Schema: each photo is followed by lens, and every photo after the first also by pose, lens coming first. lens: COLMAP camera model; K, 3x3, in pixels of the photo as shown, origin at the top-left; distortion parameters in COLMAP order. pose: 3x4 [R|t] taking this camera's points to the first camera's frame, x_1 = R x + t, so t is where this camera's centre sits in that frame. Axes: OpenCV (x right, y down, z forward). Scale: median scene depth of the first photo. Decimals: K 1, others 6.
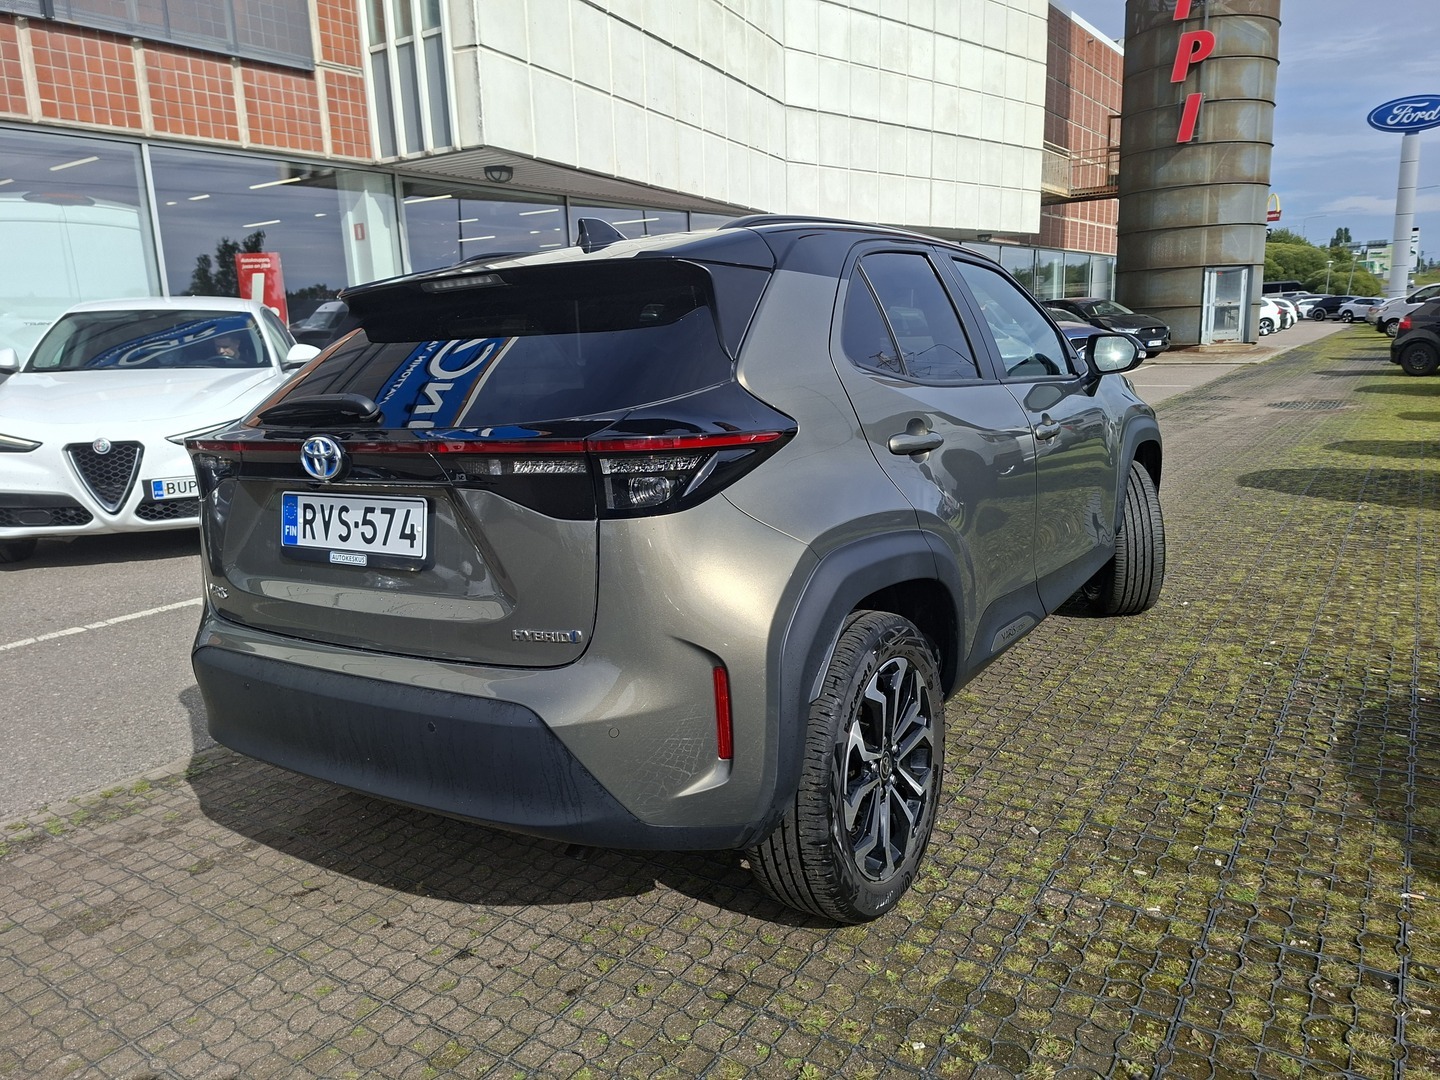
lens RADIAL K [[966.2, 0, 720.0], [0, 966.2, 540.0], [0, 0, 1]] dist [0.028395, -0.019647]
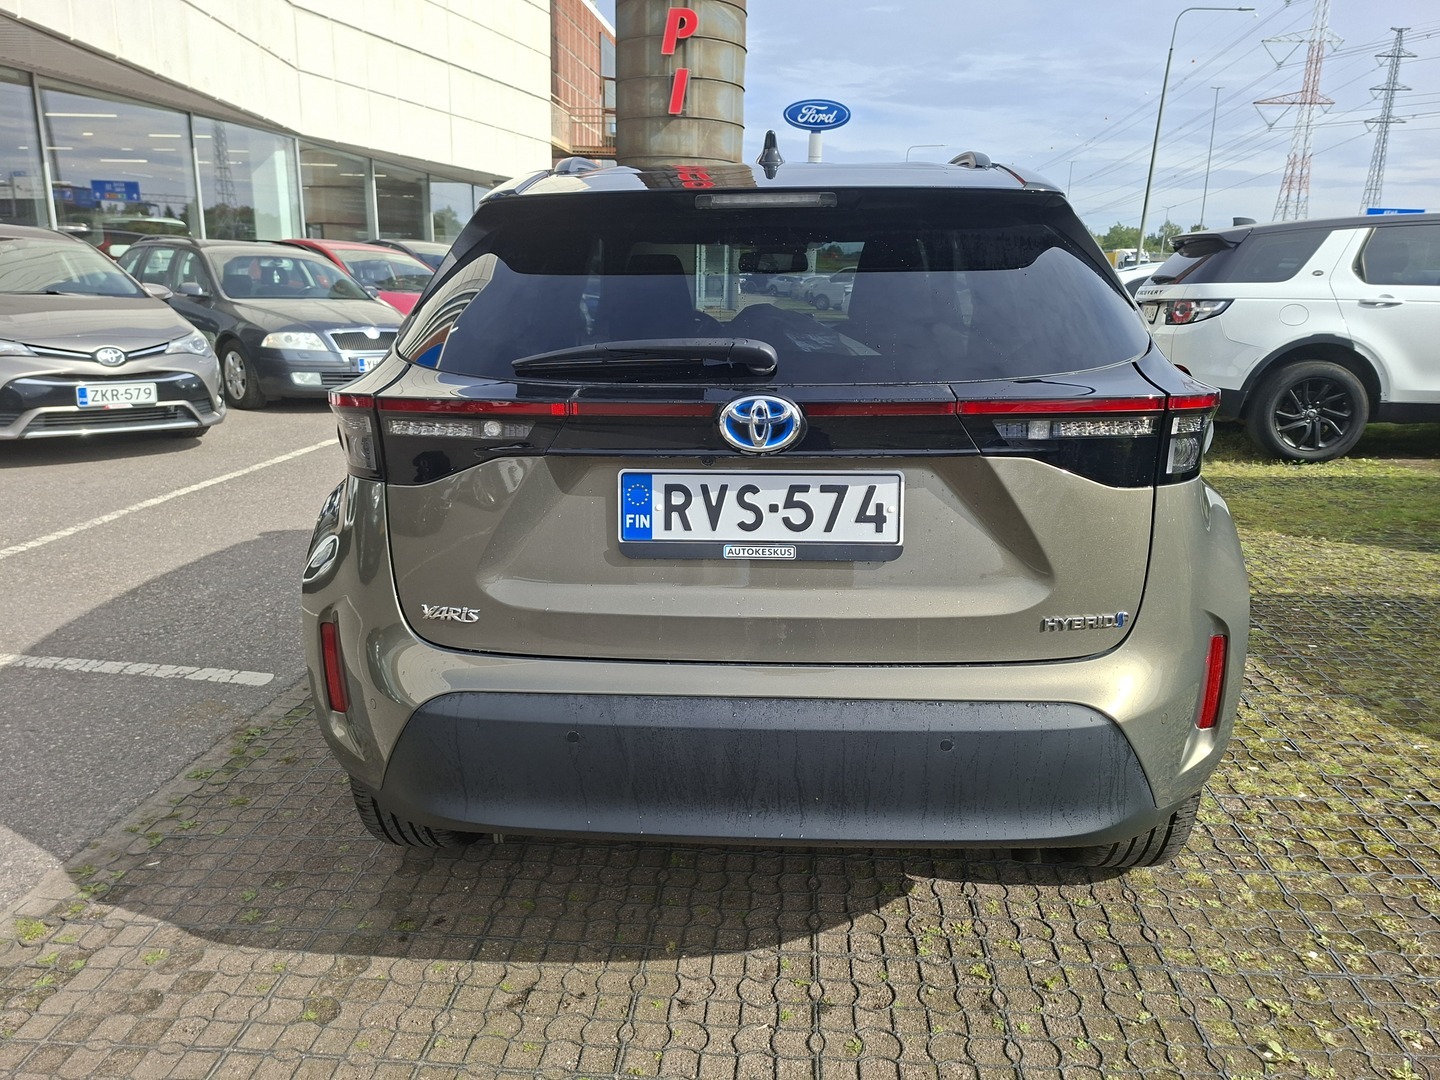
lens RADIAL K [[973.2, 0, 720.0], [0, 973.2, 540.0], [0, 0, 1]] dist [0.049144, -0.050576]
pose [[0.872376, -0.070731, 0.483692, -0.701214], [0.047257, 0.997045, 0.060568, -0.035201], [-0.486546, -0.029980, 0.873140, 0.296142]]
